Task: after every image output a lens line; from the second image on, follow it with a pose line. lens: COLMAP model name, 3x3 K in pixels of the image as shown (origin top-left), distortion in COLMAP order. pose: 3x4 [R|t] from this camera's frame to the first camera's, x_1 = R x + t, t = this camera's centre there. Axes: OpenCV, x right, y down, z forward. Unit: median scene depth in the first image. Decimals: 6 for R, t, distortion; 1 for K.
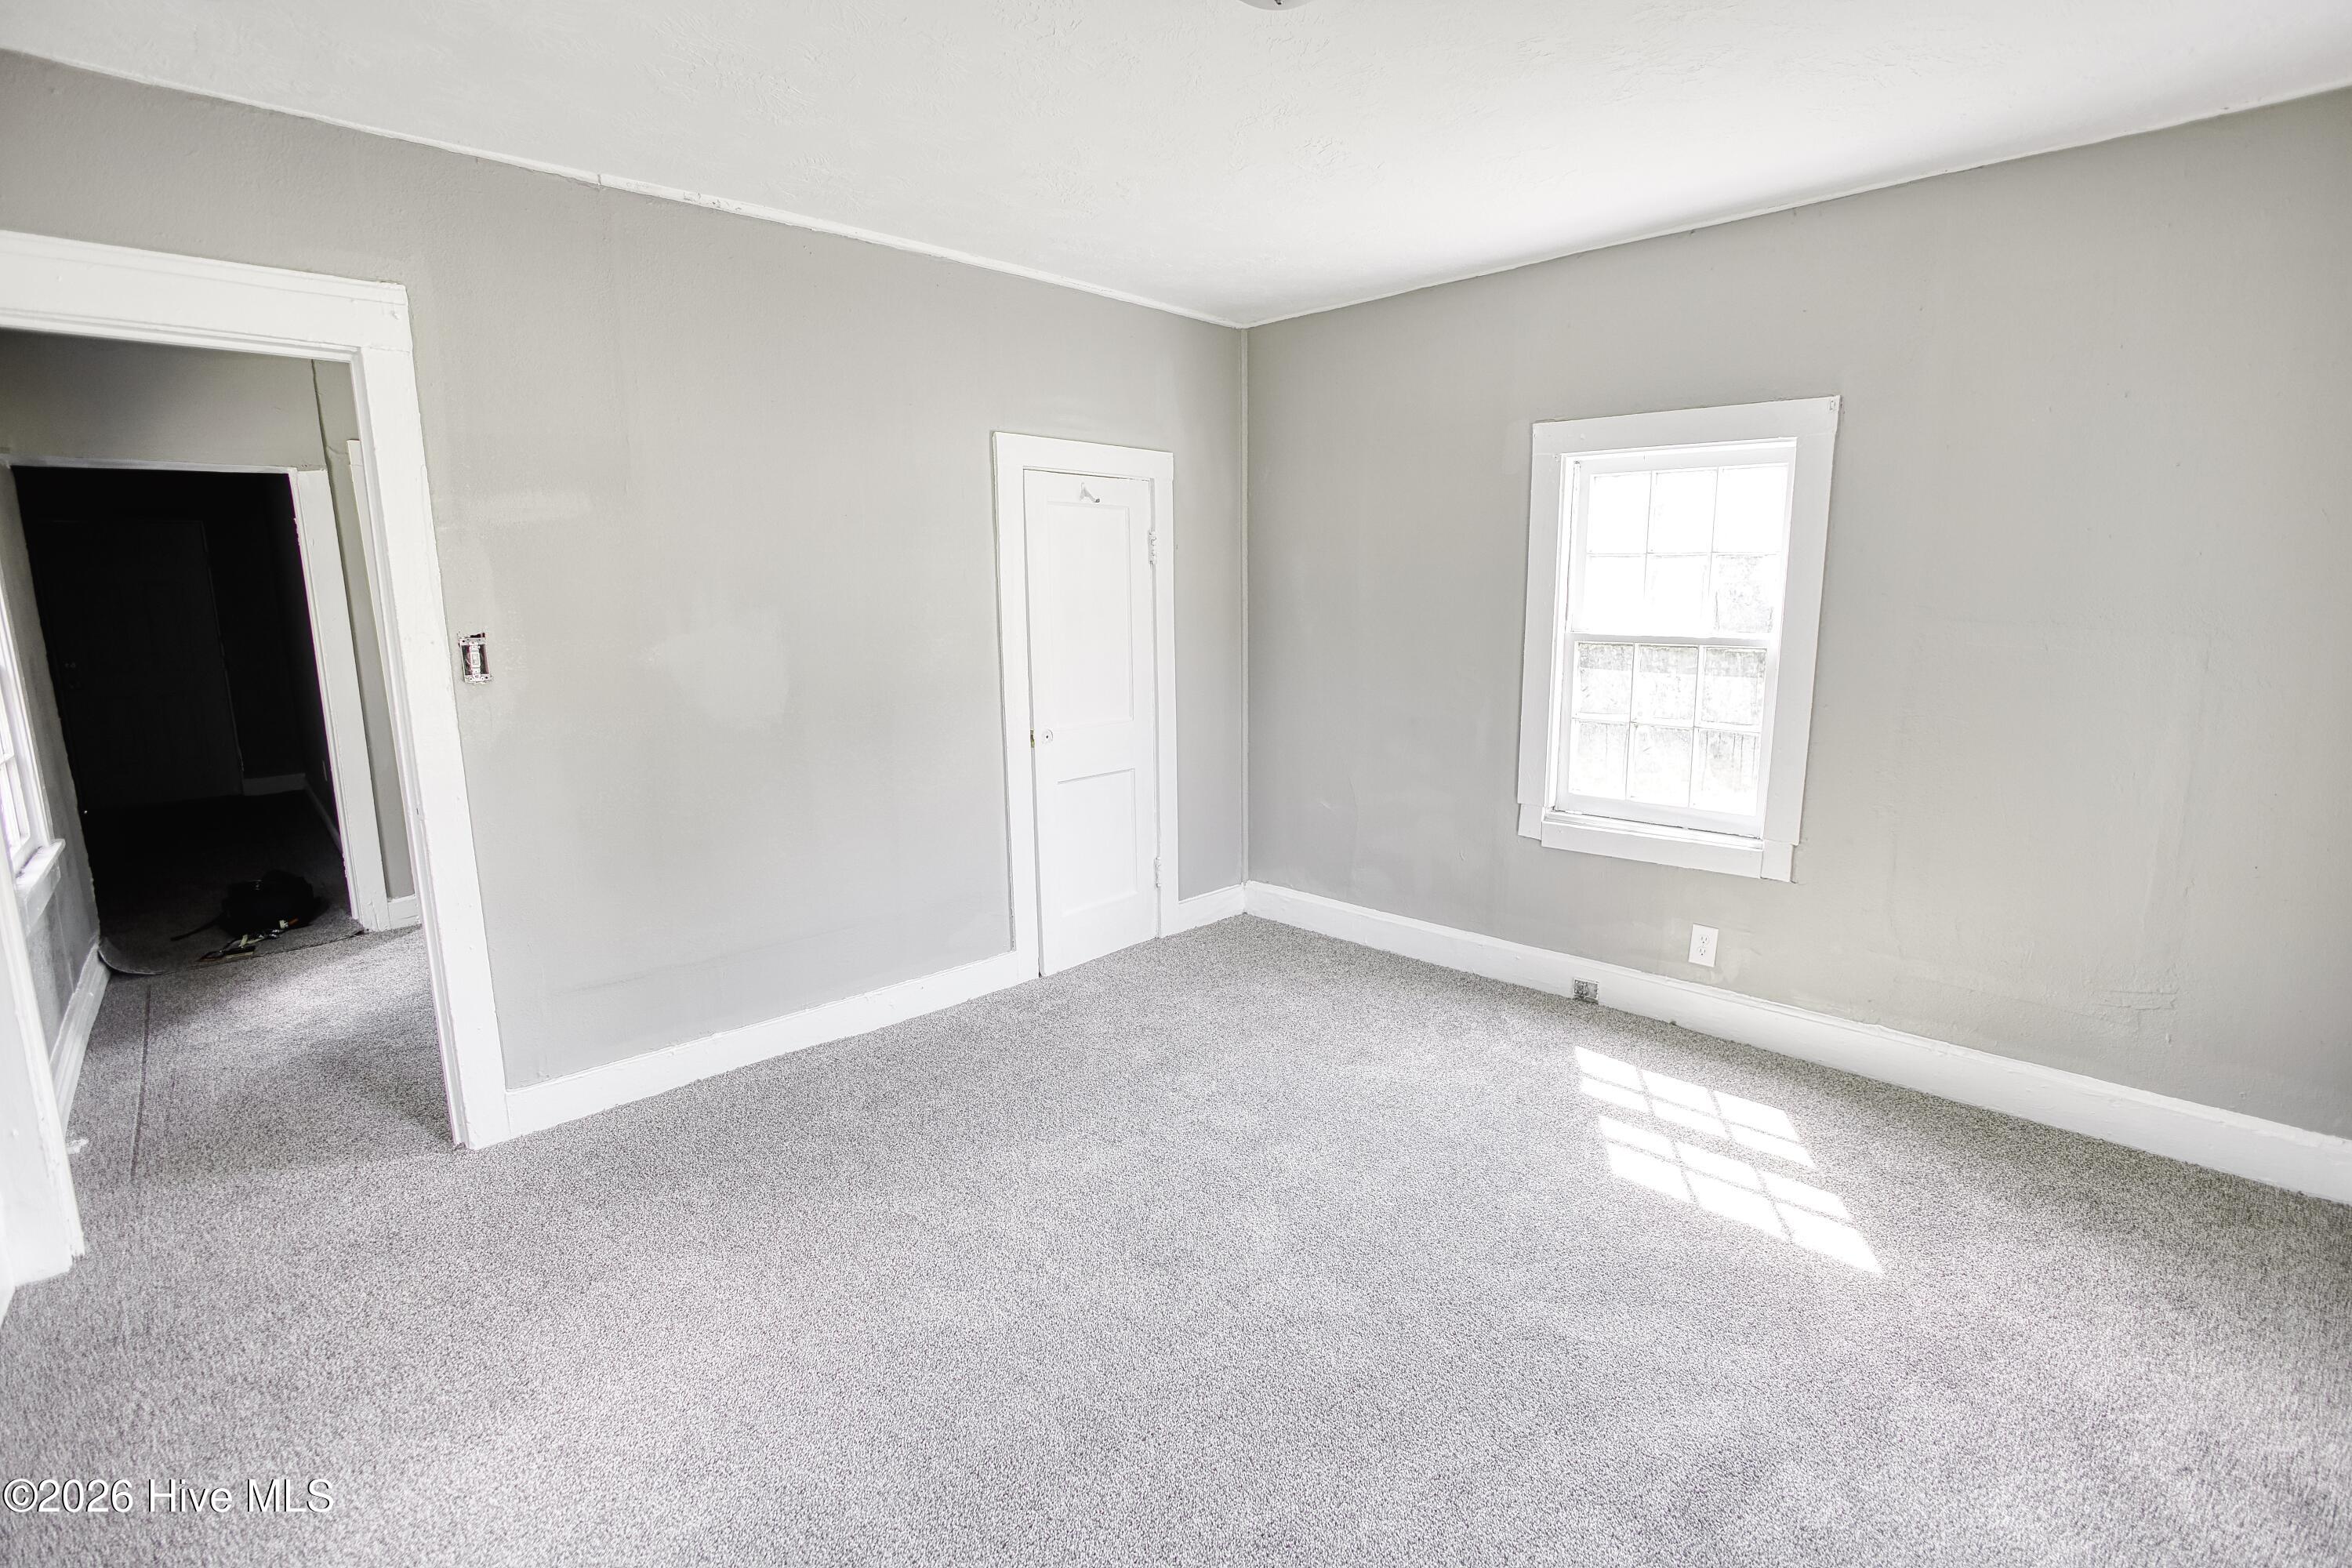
lens RADIAL K [[1185.3, 0, 1190.7], [0, 1185.3, 810.1], [0, 0, 1]] dist [-0.001505, 0.000247]
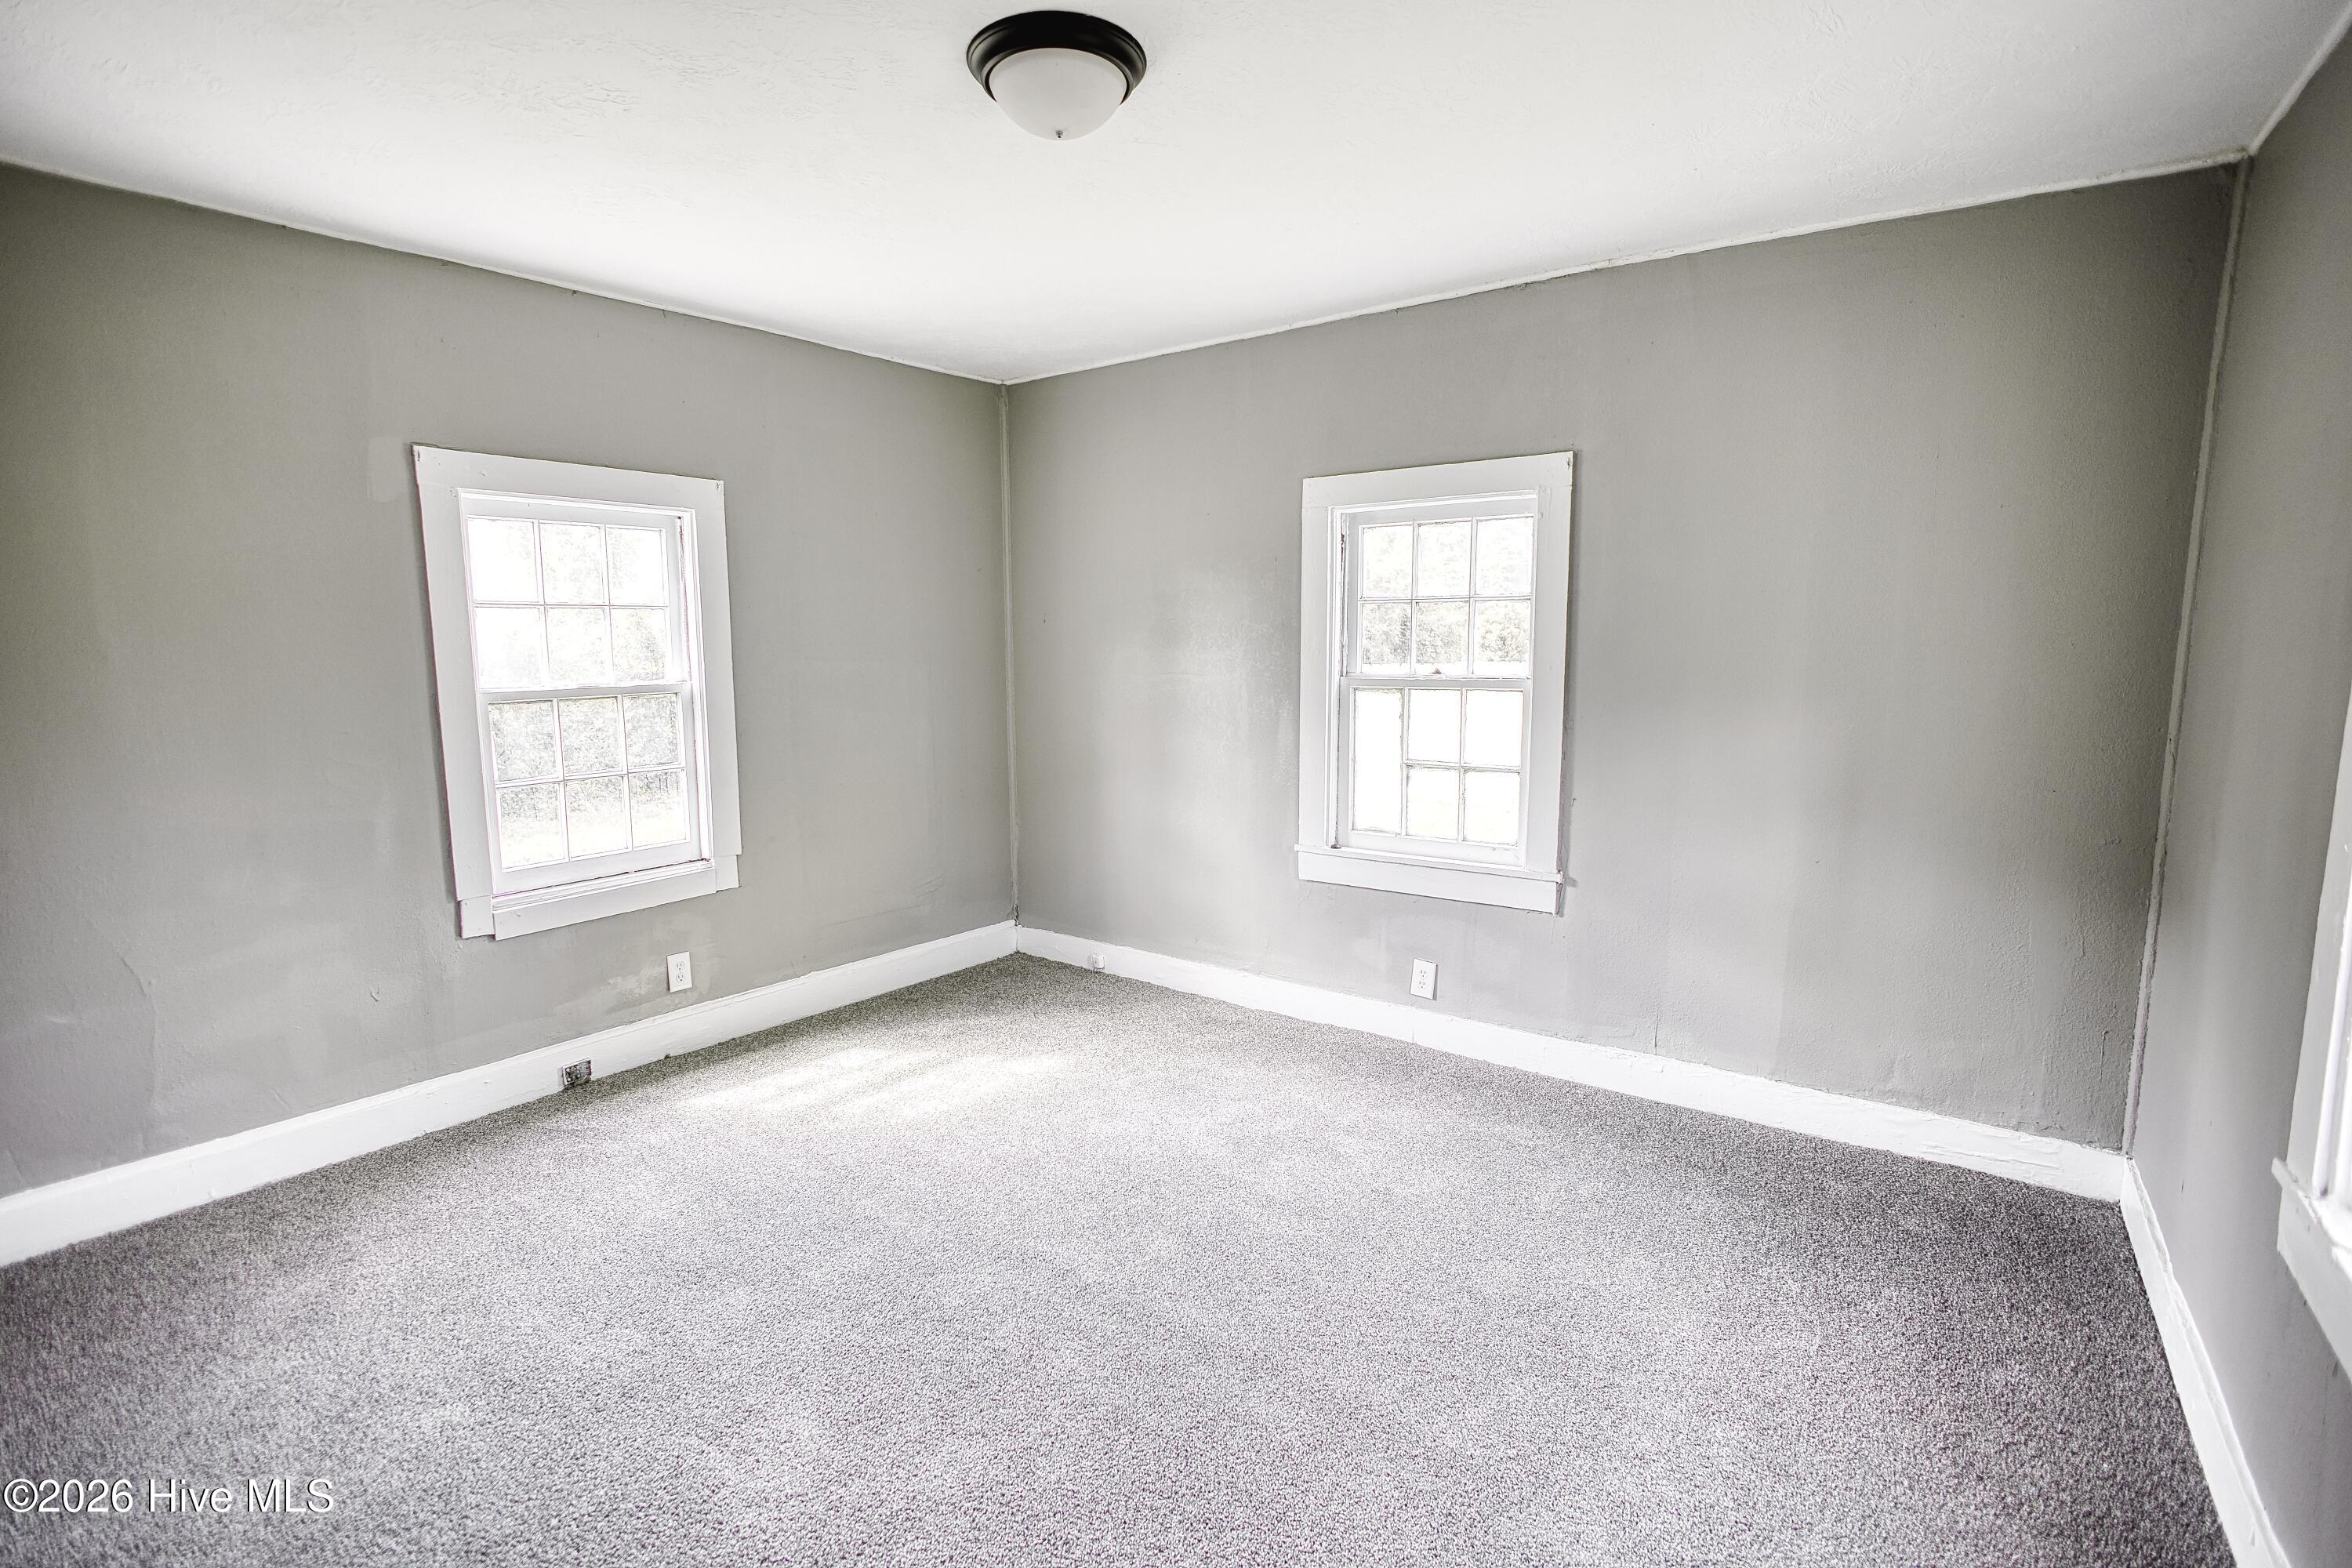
lens RADIAL K [[1135.4, 0, 1176.0], [0, 1135.4, 784.0], [0, 0, 1]] dist [-0.000270, 0.000233]
pose [[-0.124783, -0.128479, 0.983830, -0.645871], [0.192547, 0.969594, 0.151041, -0.125190], [-0.973322, 0.208281, -0.096251, 0.670006]]
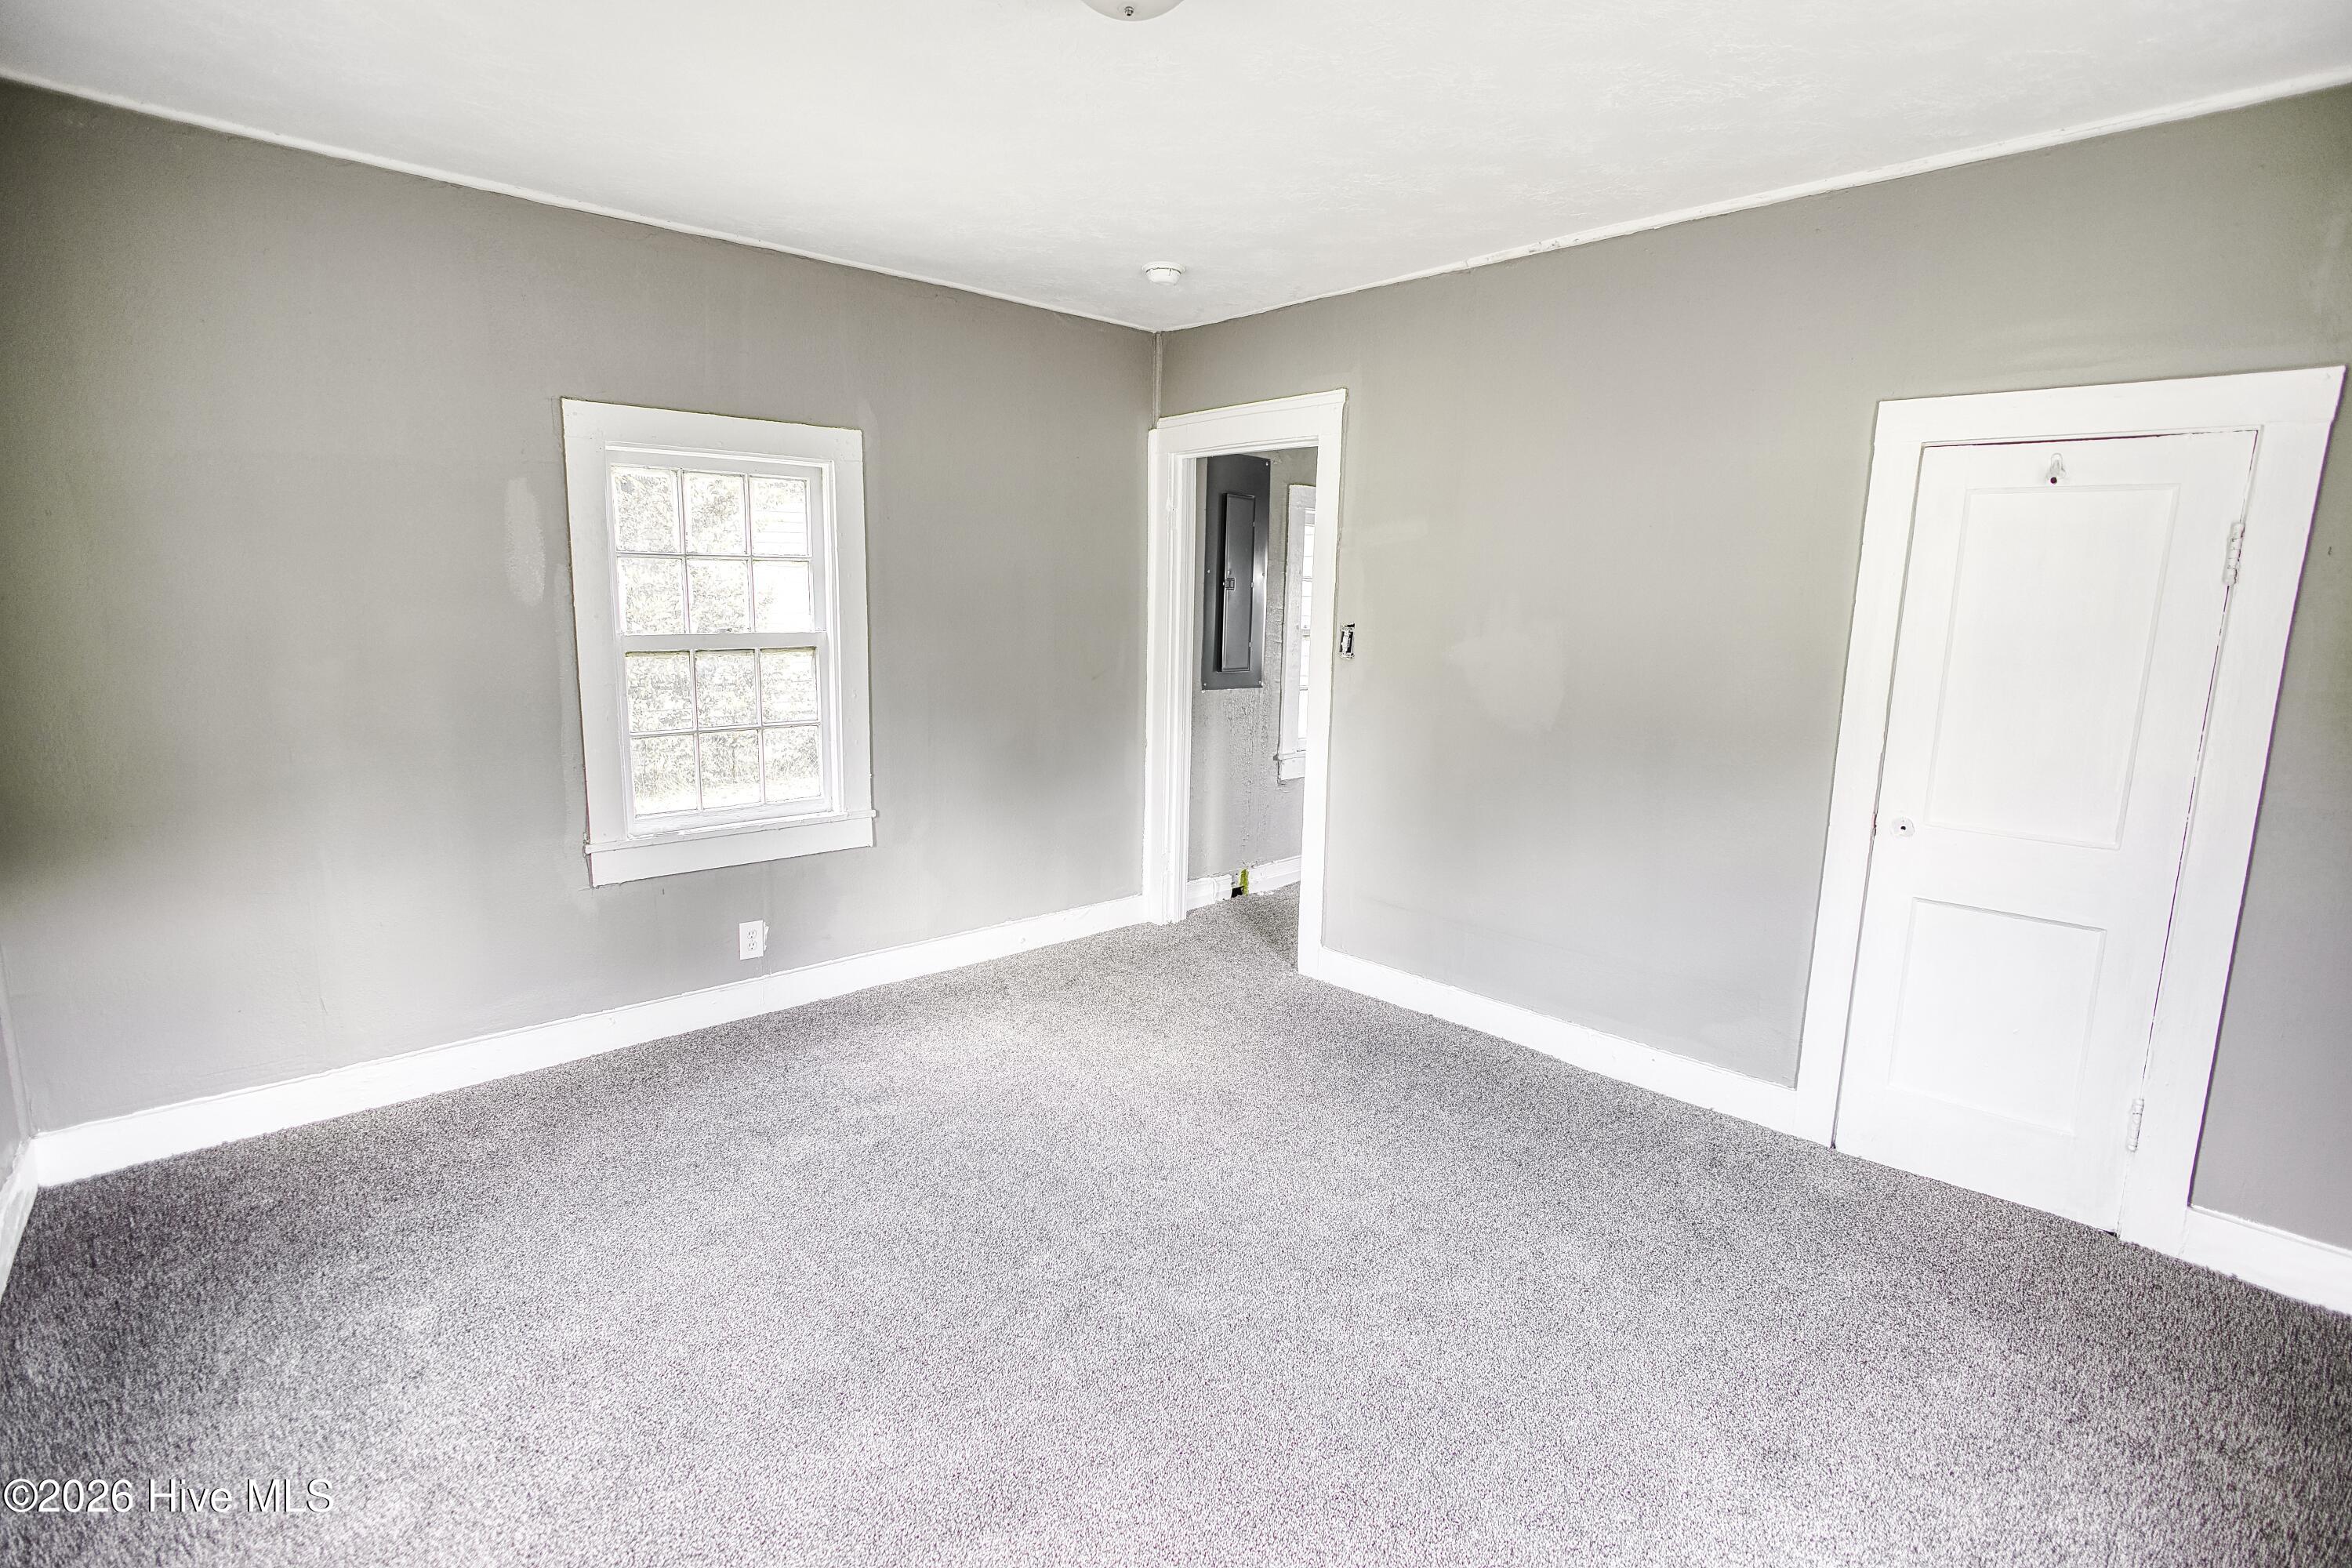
lens RADIAL K [[1135.4, 0, 1176.0], [0, 1135.4, 784.0], [0, 0, 1]] dist [-0.000270, 0.000233]
pose [[-0.024945, 0.180387, -0.983279, 0.649415], [-0.212345, 0.960184, 0.181537, -0.140480], [0.976876, 0.213323, 0.014352, 0.684425]]
